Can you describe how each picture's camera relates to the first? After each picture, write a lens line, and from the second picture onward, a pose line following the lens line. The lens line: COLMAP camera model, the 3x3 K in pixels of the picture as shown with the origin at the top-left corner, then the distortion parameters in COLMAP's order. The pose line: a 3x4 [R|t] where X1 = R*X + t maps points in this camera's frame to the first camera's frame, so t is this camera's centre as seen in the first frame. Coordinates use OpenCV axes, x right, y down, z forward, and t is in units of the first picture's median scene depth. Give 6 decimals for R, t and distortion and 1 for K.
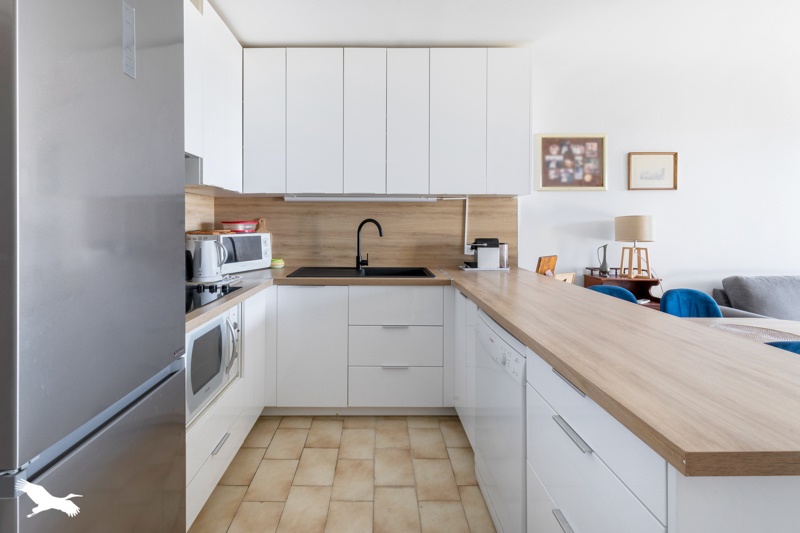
lens RADIAL K [[374.6, 0, 378.2], [0, 374.6, 221.7], [0, 0, 1]] dist [-0.001055, -0.000125]
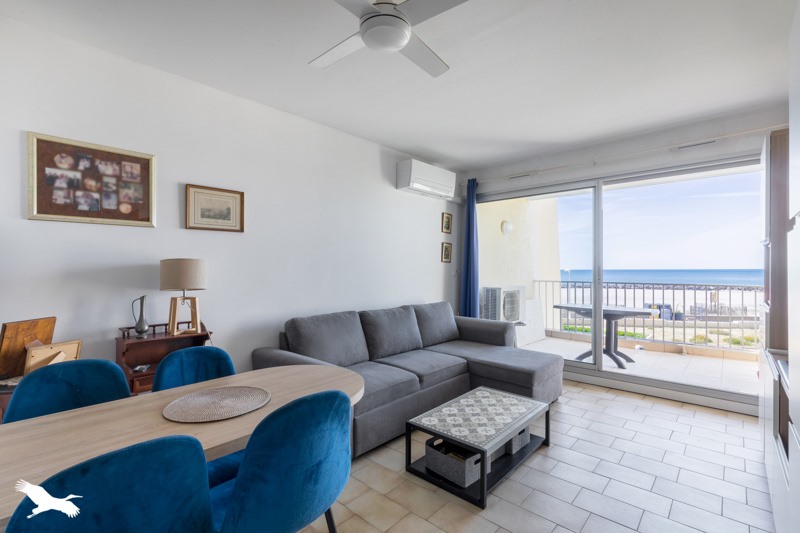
lens RADIAL K [[362.8, 0, 409.2], [0, 362.8, 268.1], [0, 0, 1]] dist [0.002126, 0.000239]
pose [[0.657237, -0.005870, 0.753661, 0.384928], [0.004592, 0.999982, 0.003784, 0.003436], [-0.753670, 0.000974, 0.657252, 0.088306]]
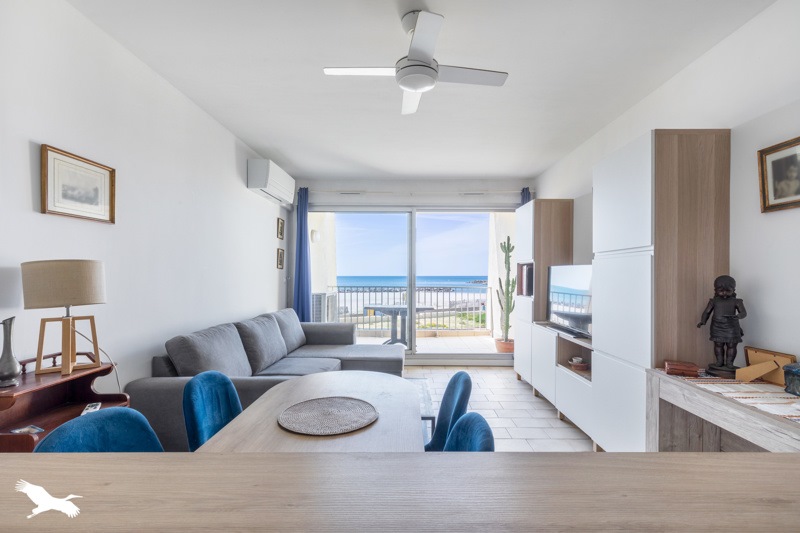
lens RADIAL K [[361.8, 0, 408.3], [0, 361.8, 274.1], [0, 0, 1]] dist [0.000195, -0.000116]
pose [[-0.011230, -0.003275, 0.999932, 0.133589], [-0.005680, 0.999979, 0.003211, 0.000735], [-0.999921, -0.005644, -0.011249, 0.472603]]
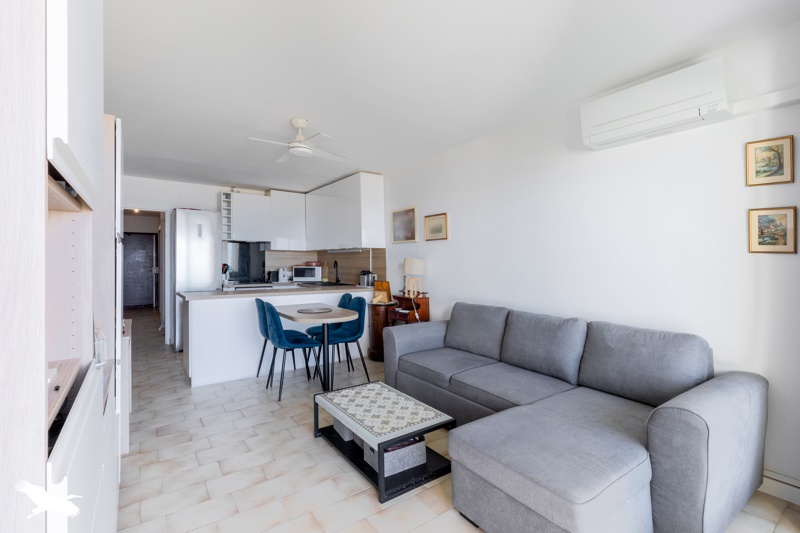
lens RADIAL K [[362.8, 0, 409.2], [0, 362.8, 268.1], [0, 0, 1]] dist [0.002126, 0.000239]
pose [[0.603304, 0.013405, -0.797399, 1.810566], [-0.004793, 0.999902, 0.013182, 0.006739], [0.797497, -0.004131, 0.603309, 0.061745]]
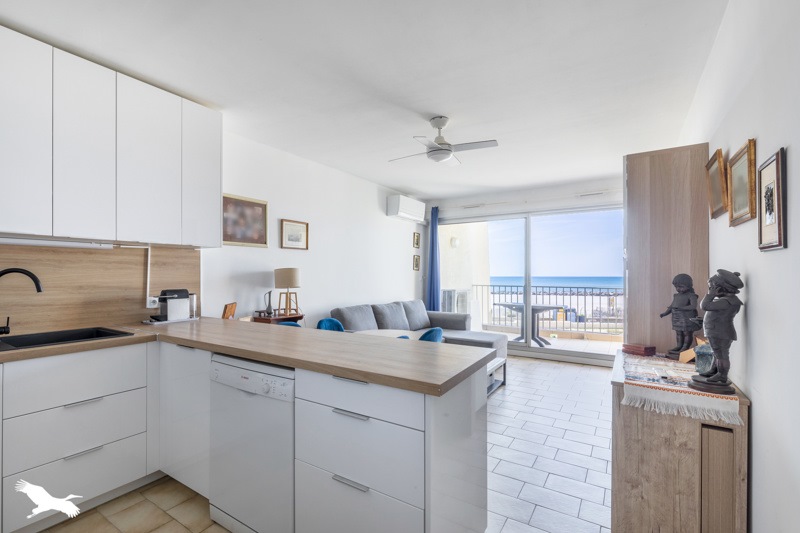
lens RADIAL K [[370.9, 0, 367.4], [0, 370.9, 271.3], [0, 0, 1]] dist [0.001775, 0.000111]
pose [[0.568153, 0.004118, 0.822913, -0.213094], [-0.000979, 0.999990, -0.004328, 0.000412], [-0.822922, 0.001653, 0.568151, 0.032771]]
